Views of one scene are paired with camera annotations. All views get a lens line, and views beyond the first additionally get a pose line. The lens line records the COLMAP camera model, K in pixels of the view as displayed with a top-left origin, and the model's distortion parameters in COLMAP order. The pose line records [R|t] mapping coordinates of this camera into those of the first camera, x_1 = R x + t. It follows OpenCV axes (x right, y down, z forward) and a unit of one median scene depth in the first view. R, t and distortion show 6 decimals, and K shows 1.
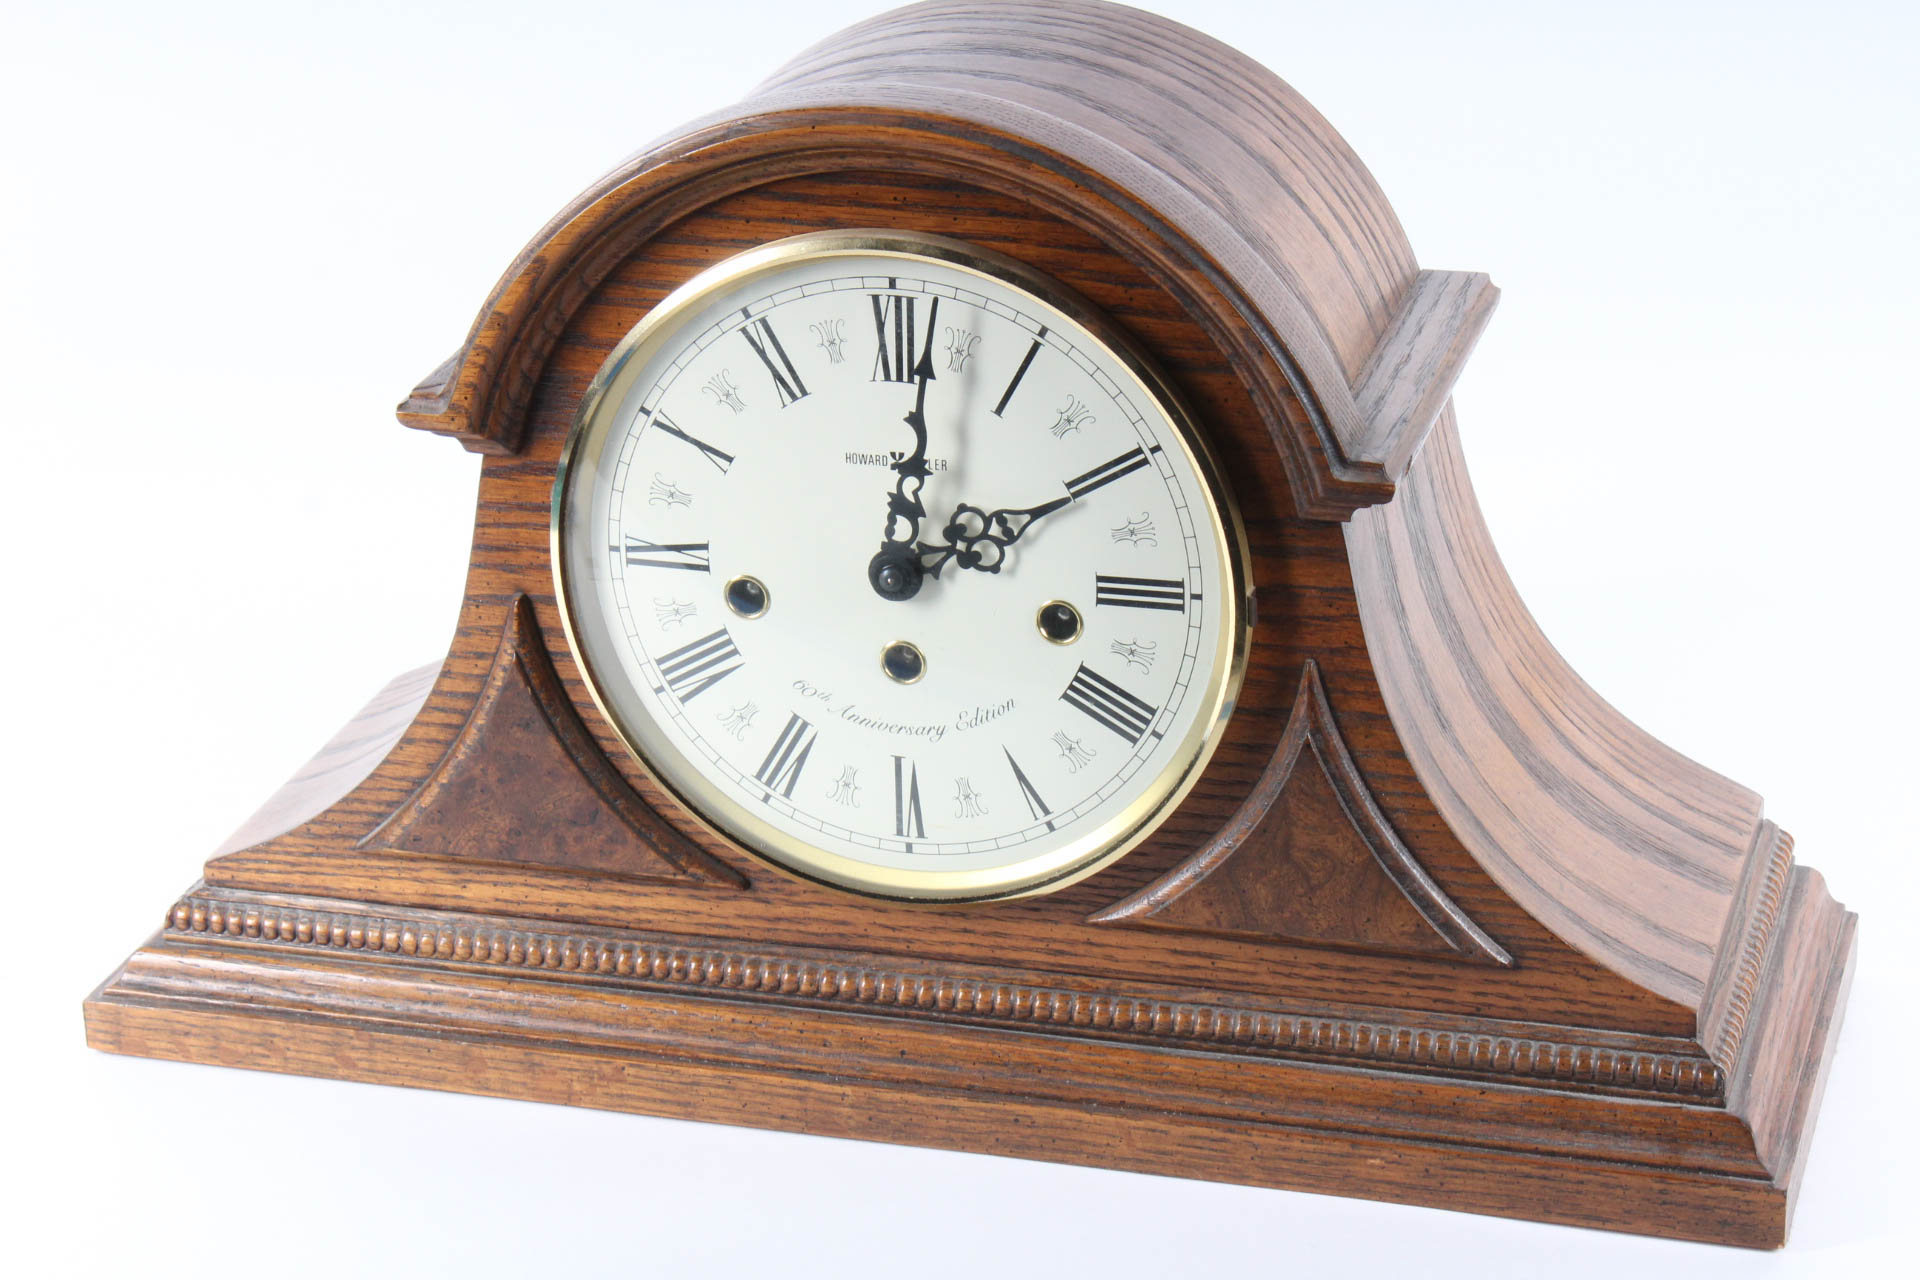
lens RADIAL K [[4342.3, 0, 980.4], [0, 4342.3, 642.5], [0, 0, 1]] dist [0.074949, 0.000000]
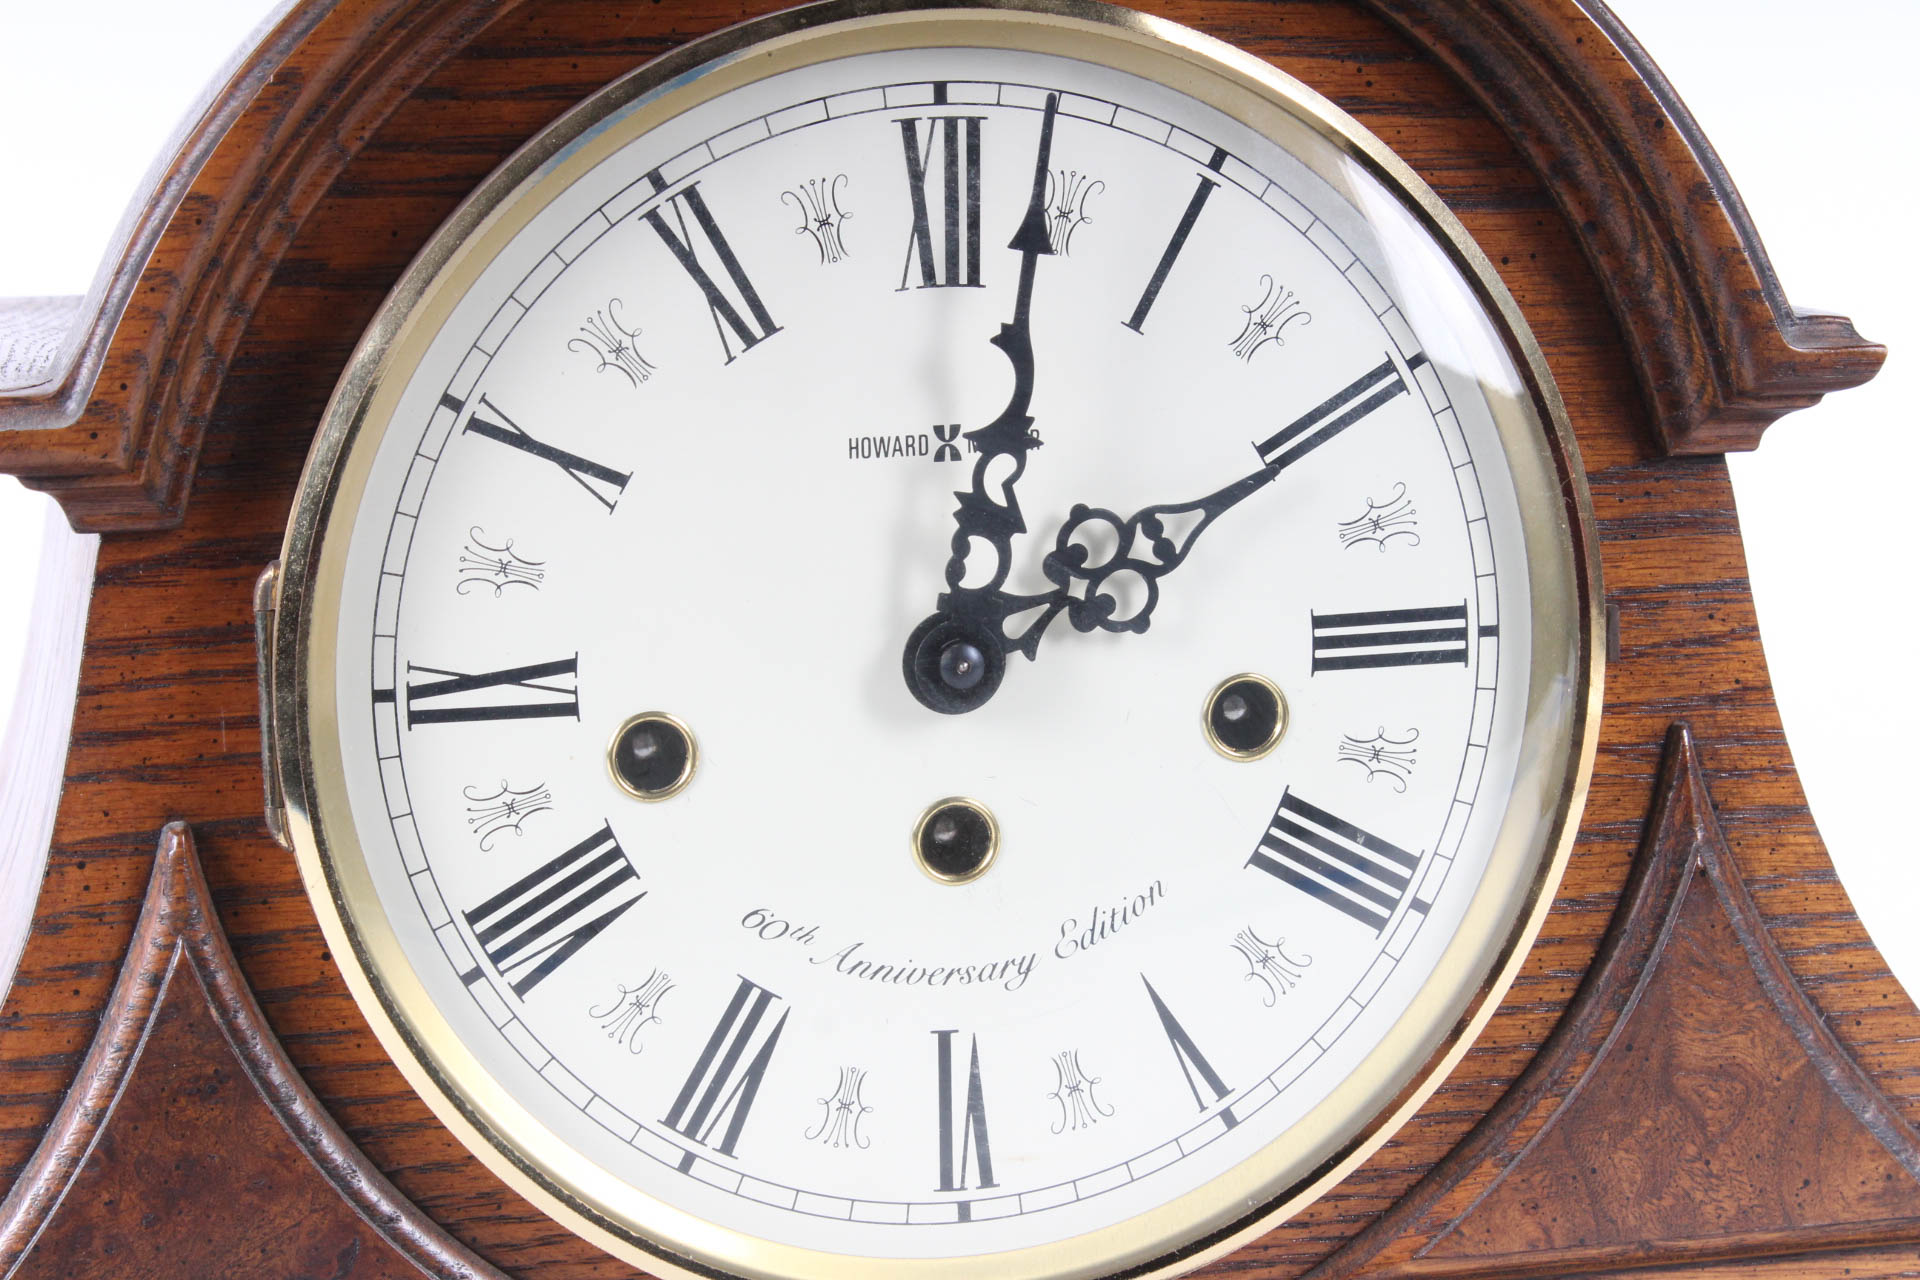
lens RADIAL K [[4342.3, 0, 918.4], [0, 4342.3, 642.9], [0, 0, 1]] dist [0.074949, 0.000000]
pose [[0.880450, -0.072981, 0.468489, -0.270390], [0.184945, 0.962676, -0.197609, 0.085834], [-0.436582, 0.260630, 0.861086, 0.535261]]
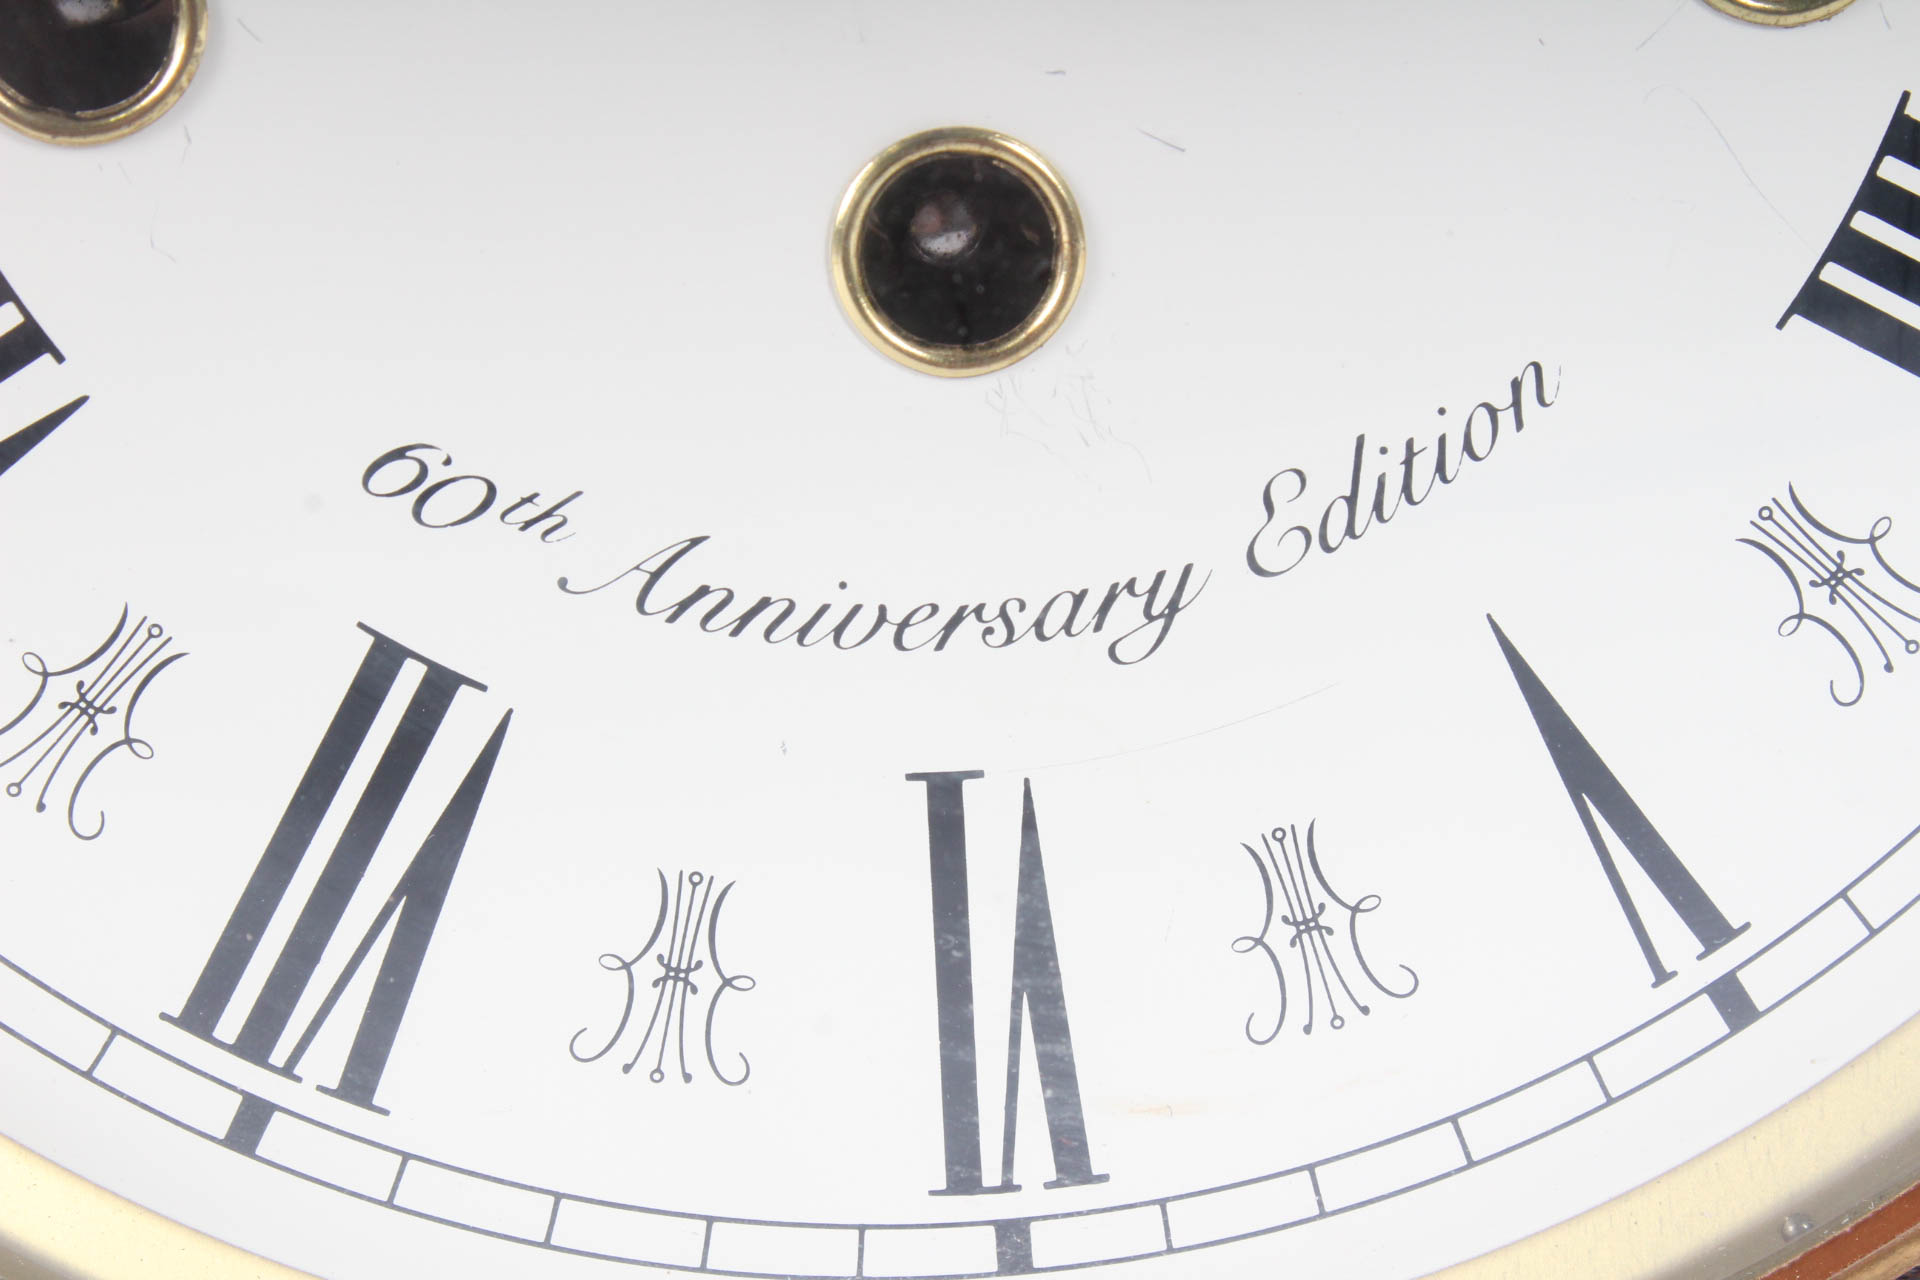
lens RADIAL K [[4342.3, 0, 954.3], [0, 4342.3, 637.4], [0, 0, 1]] dist [0.074949, 0.000000]
pose [[0.932713, -0.117745, 0.340857, -0.085510], [0.169116, 0.977630, -0.125055, 0.045180], [-0.318507, 0.174285, 0.931761, 0.823604]]
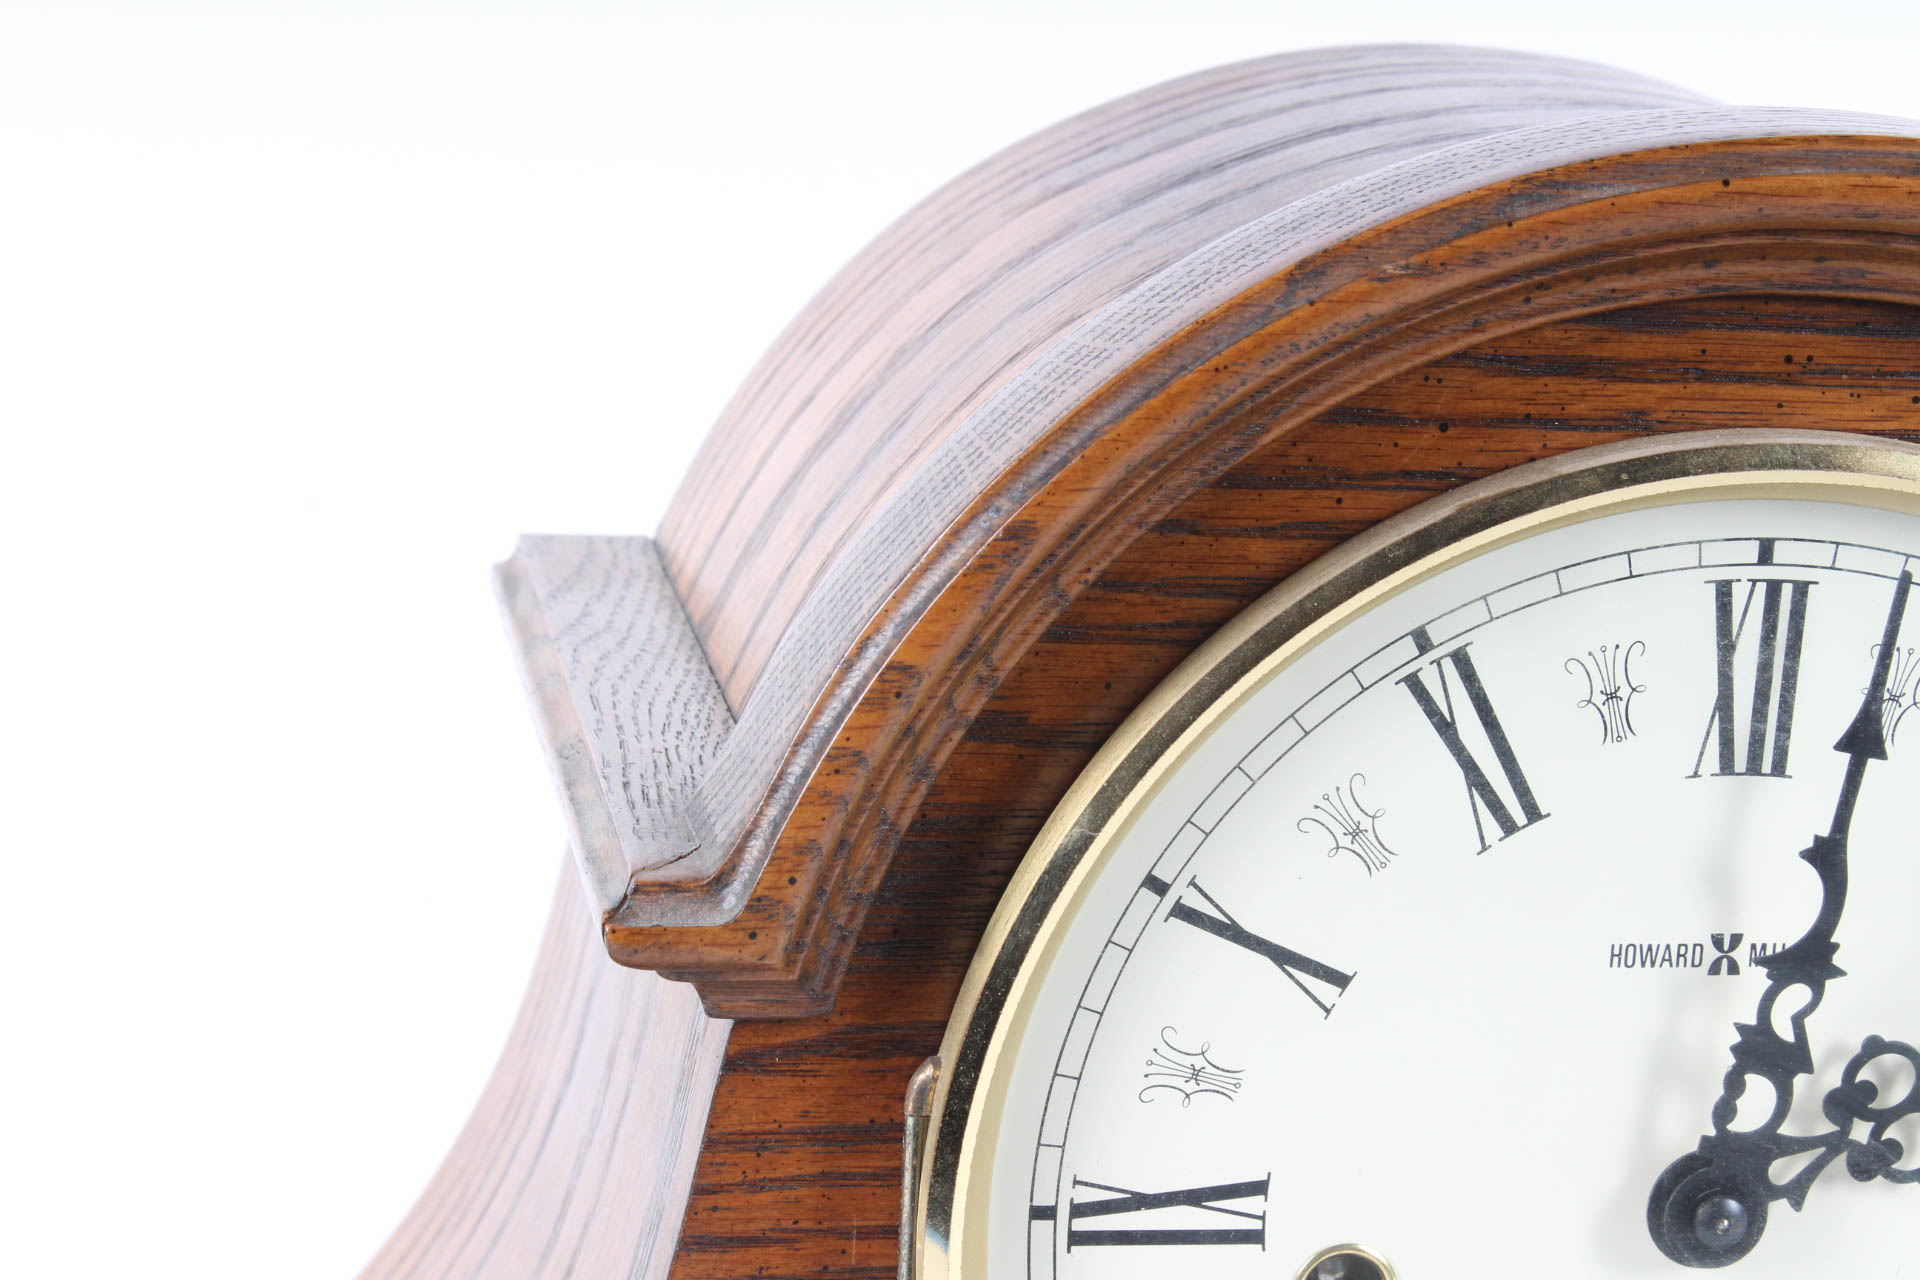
lens RADIAL K [[4342.3, 0, 955.0], [0, 4342.3, 639.4], [0, 0, 1]] dist [0.074949, 0.000000]
pose [[0.901025, -0.039983, 0.431920, -0.279530], [0.098839, 0.988473, -0.114684, -0.029553], [-0.422356, 0.146024, 0.894591, 0.613021]]
